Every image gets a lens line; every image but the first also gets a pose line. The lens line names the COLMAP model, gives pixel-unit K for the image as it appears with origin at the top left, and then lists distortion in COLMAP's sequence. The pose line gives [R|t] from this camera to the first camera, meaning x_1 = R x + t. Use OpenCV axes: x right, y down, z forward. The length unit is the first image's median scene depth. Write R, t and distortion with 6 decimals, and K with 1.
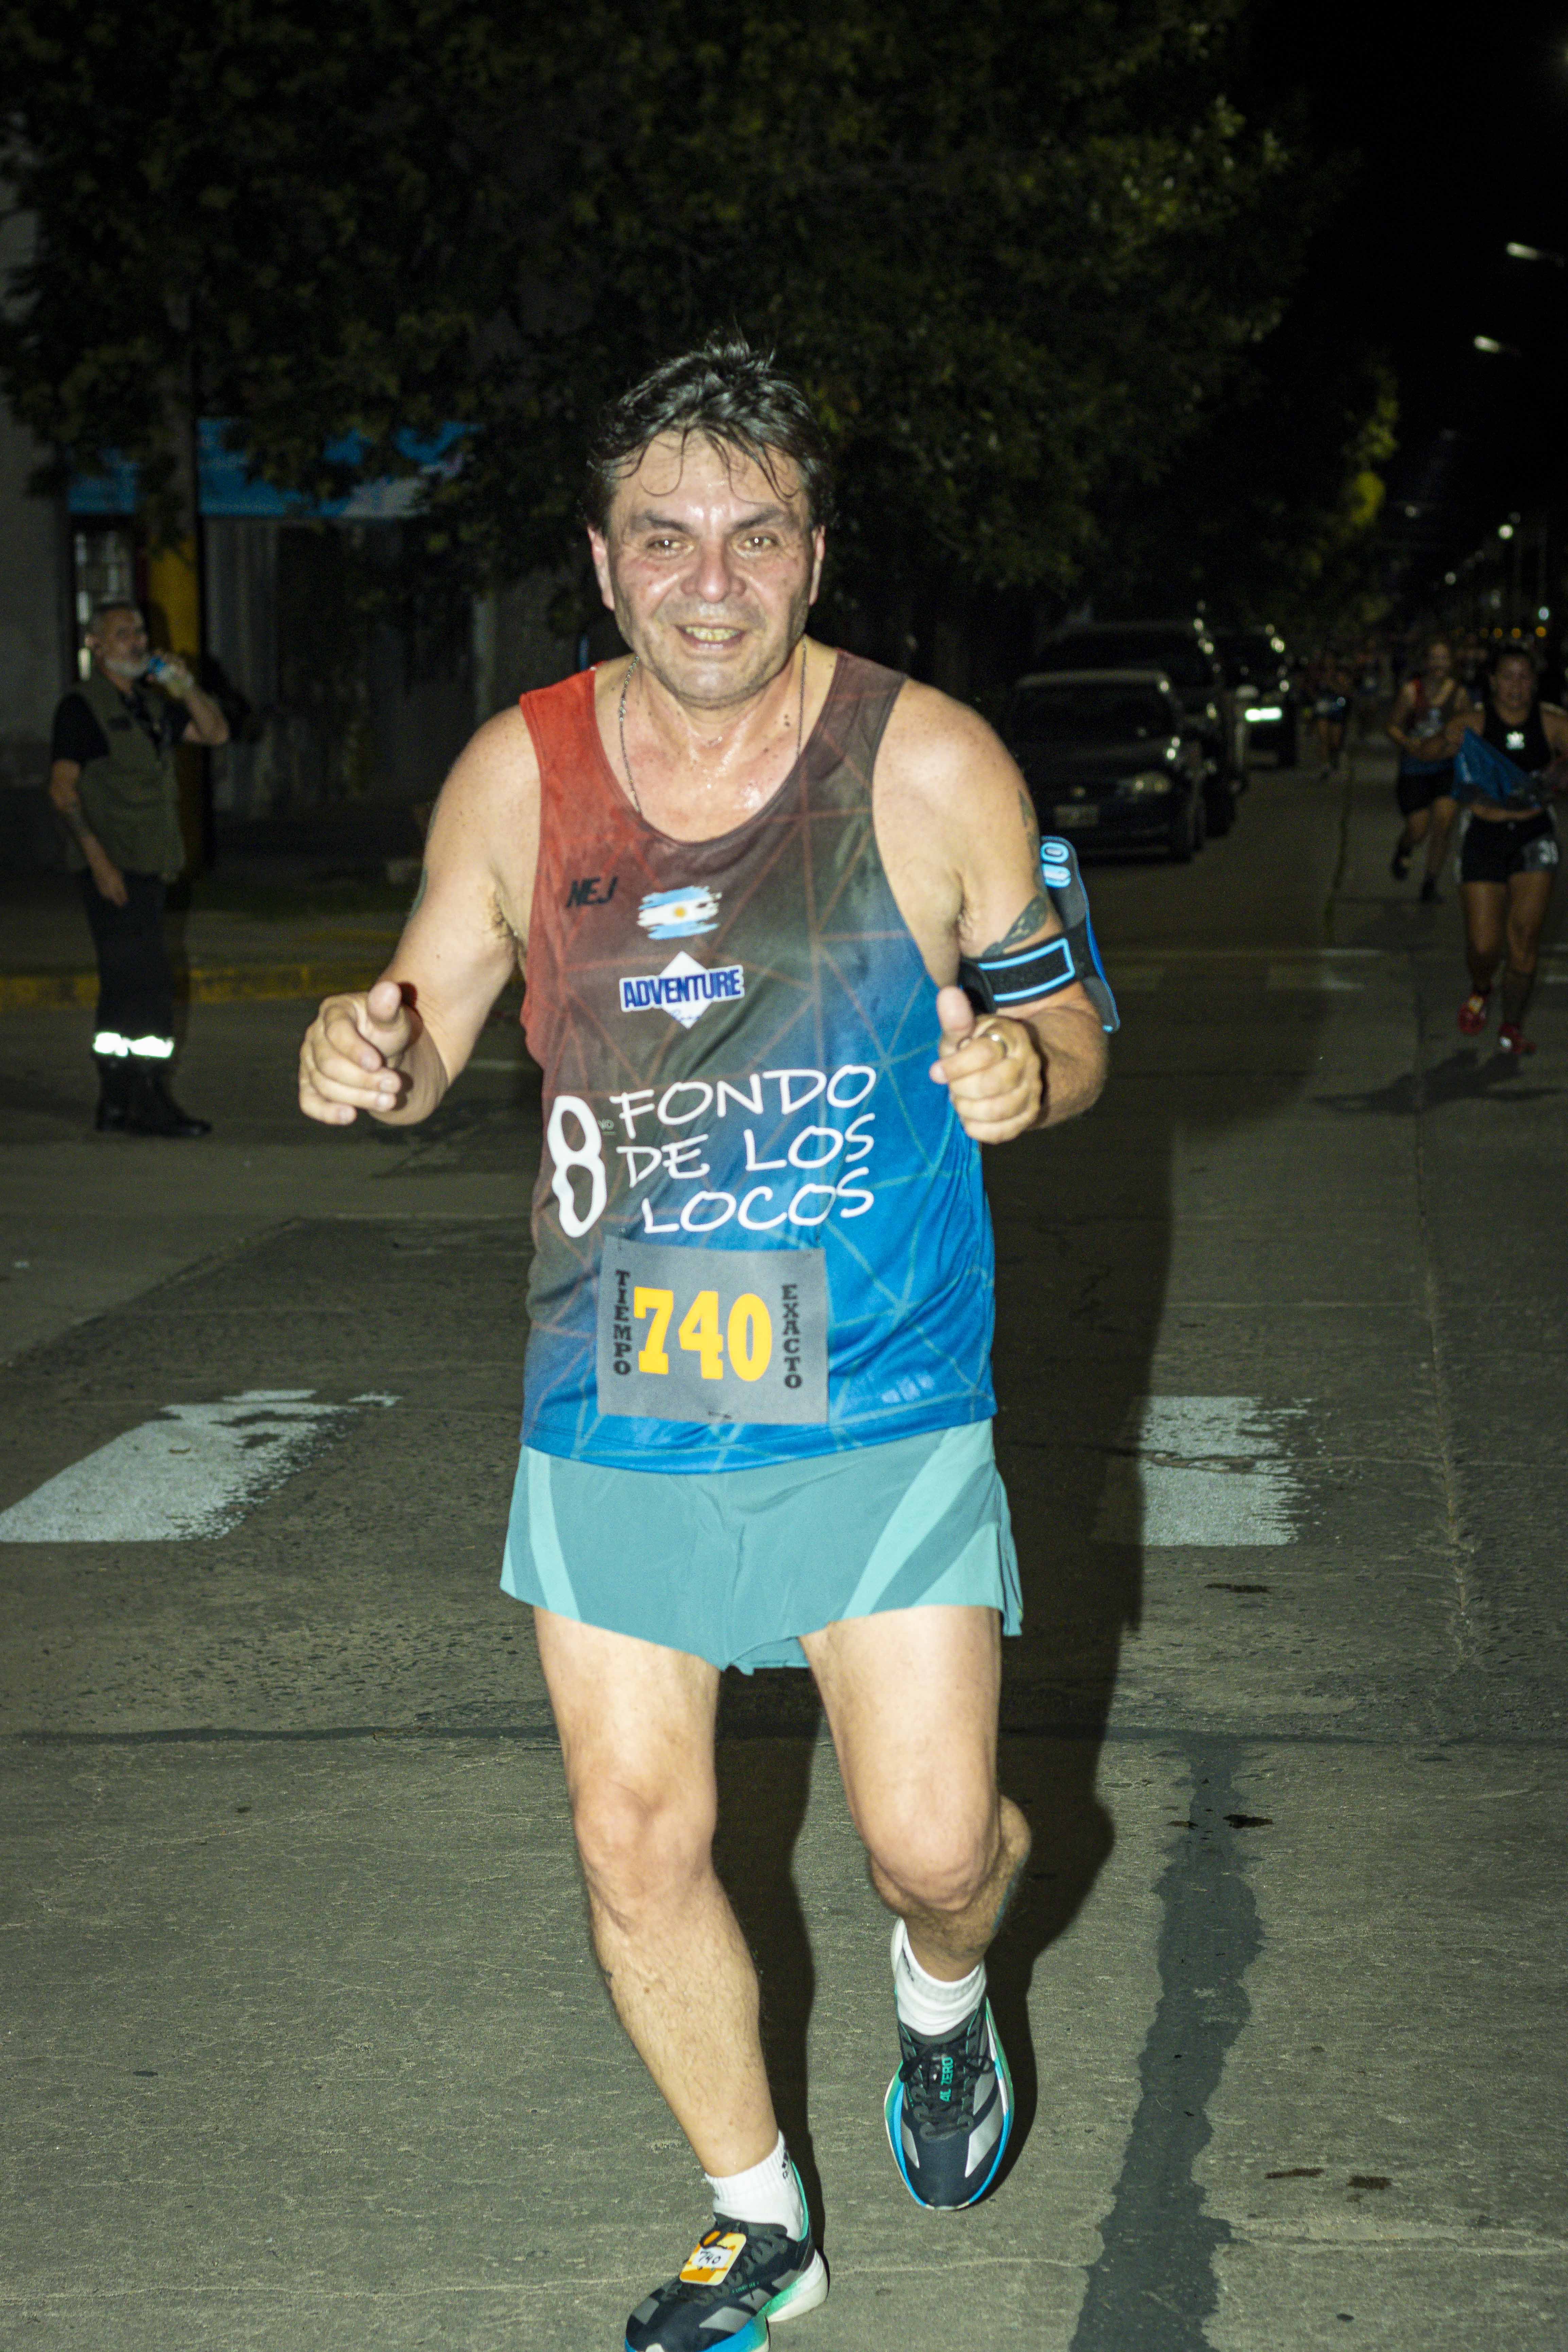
lens RADIAL K [[5544.0, 0, 791.6], [0, 5544.0, 1464.0], [0, 0, 1]] dist [0.102284, 0.275231]
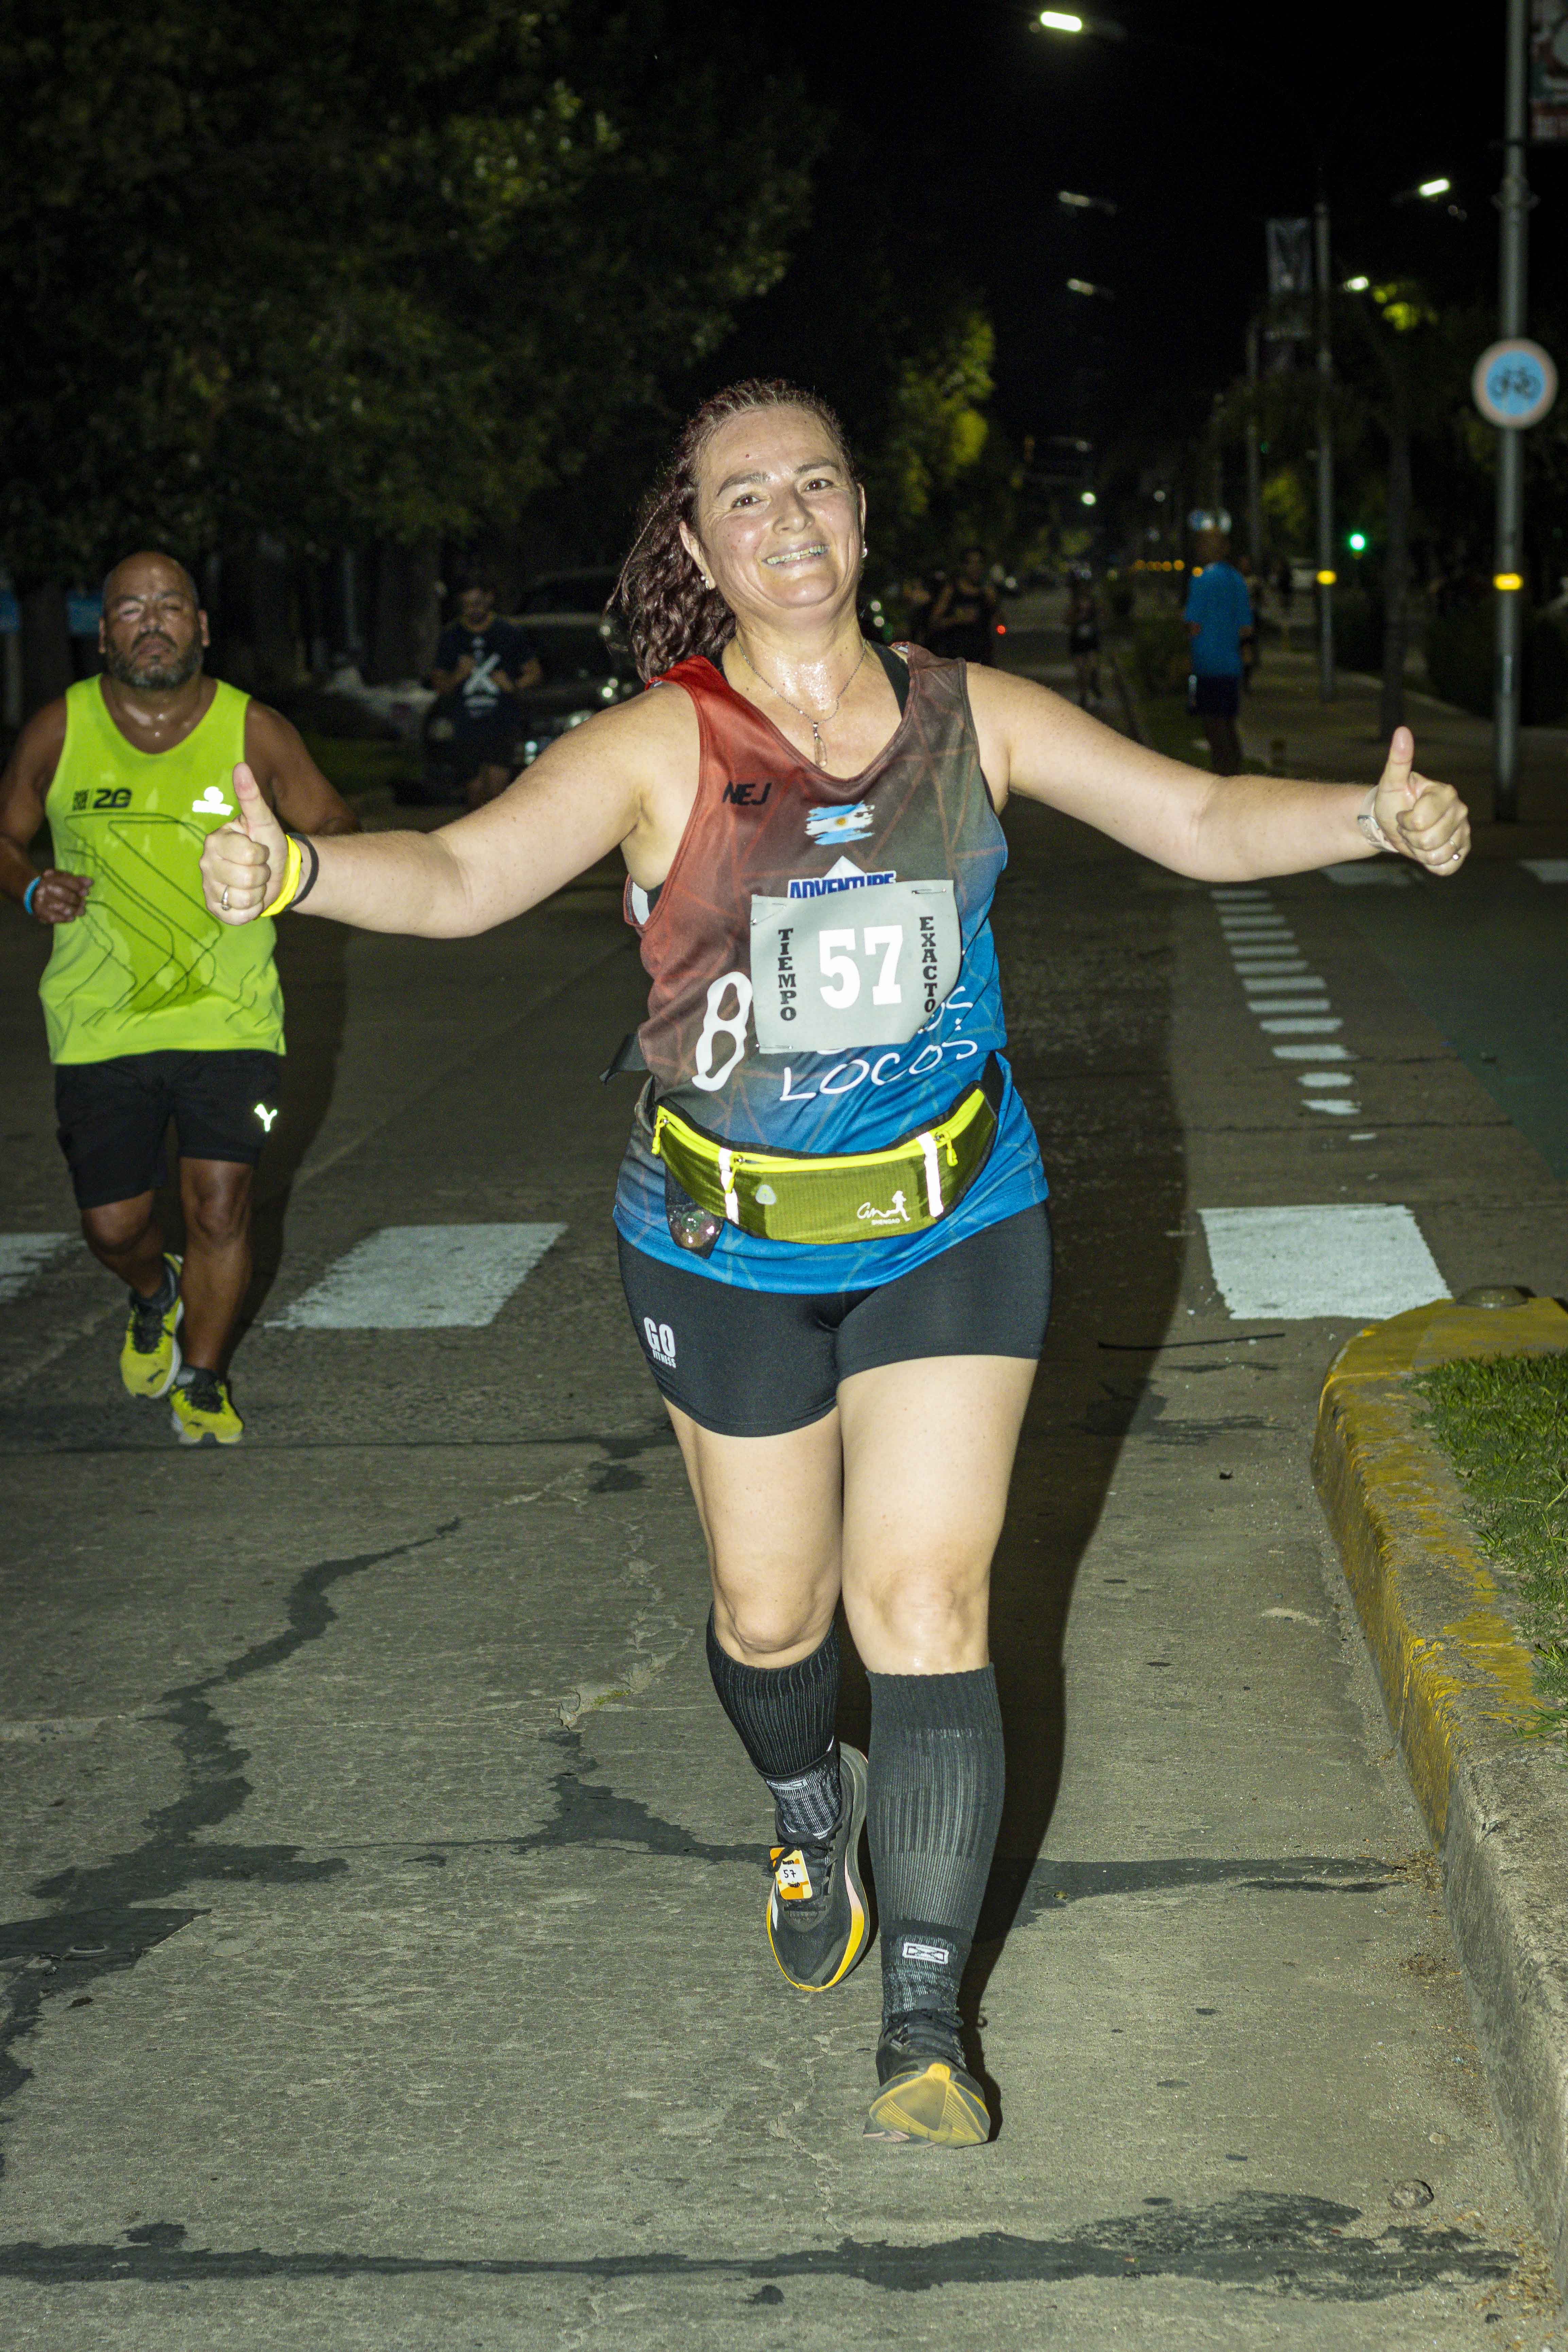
lens RADIAL K [[5553.0, 0, 788.7], [0, 5553.0, 1432.5], [0, 0, 1]] dist [0.154583, -0.005676]
pose [[0.998732, -0.024382, 0.044044, 0.069568], [0.024172, 0.999694, 0.005292, 0.010806], [-0.044160, -0.004221, 0.999016, -0.082370]]
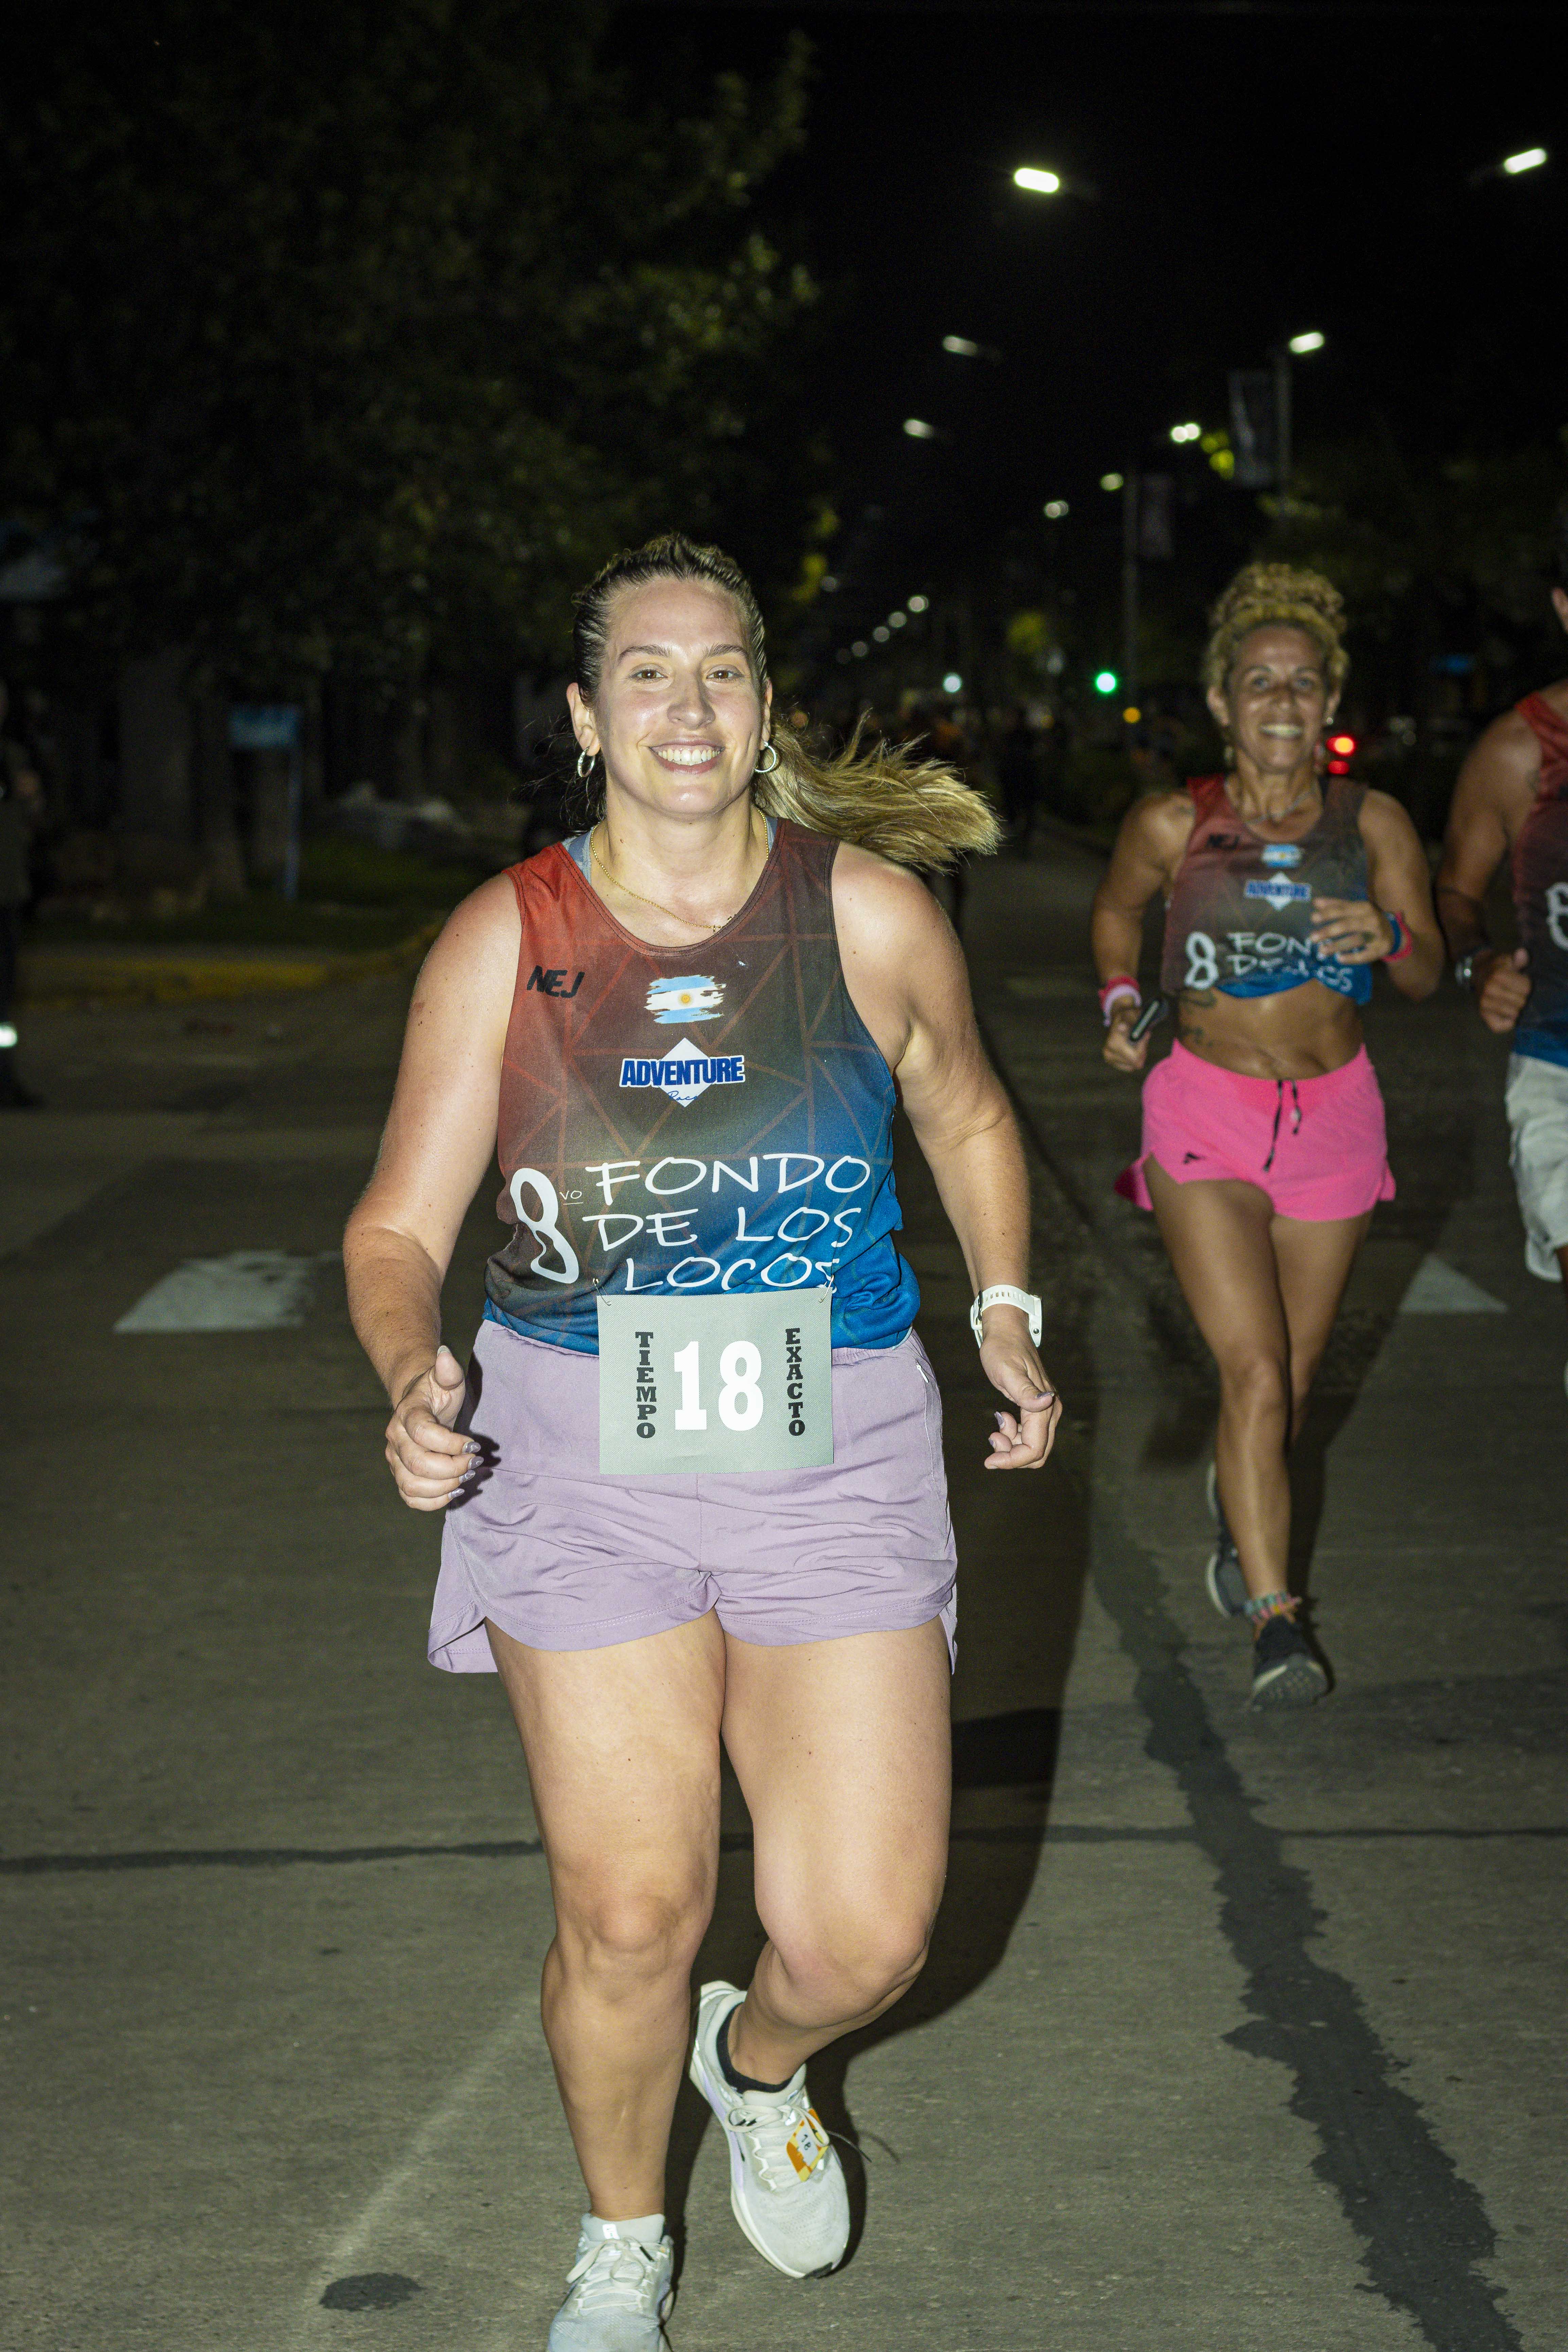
lens RADIAL K [[5558.7, 0, 786.0], [0, 5558.7, 1413.5], [0, 0, 1]] dist [0.183850, 0.253008]
pose [[0.994513, -0.012324, 0.103882, -0.041423], [0.014533, 0.999684, -0.020535, 0.022095], [-0.103596, 0.021932, 0.994378, -0.148127]]
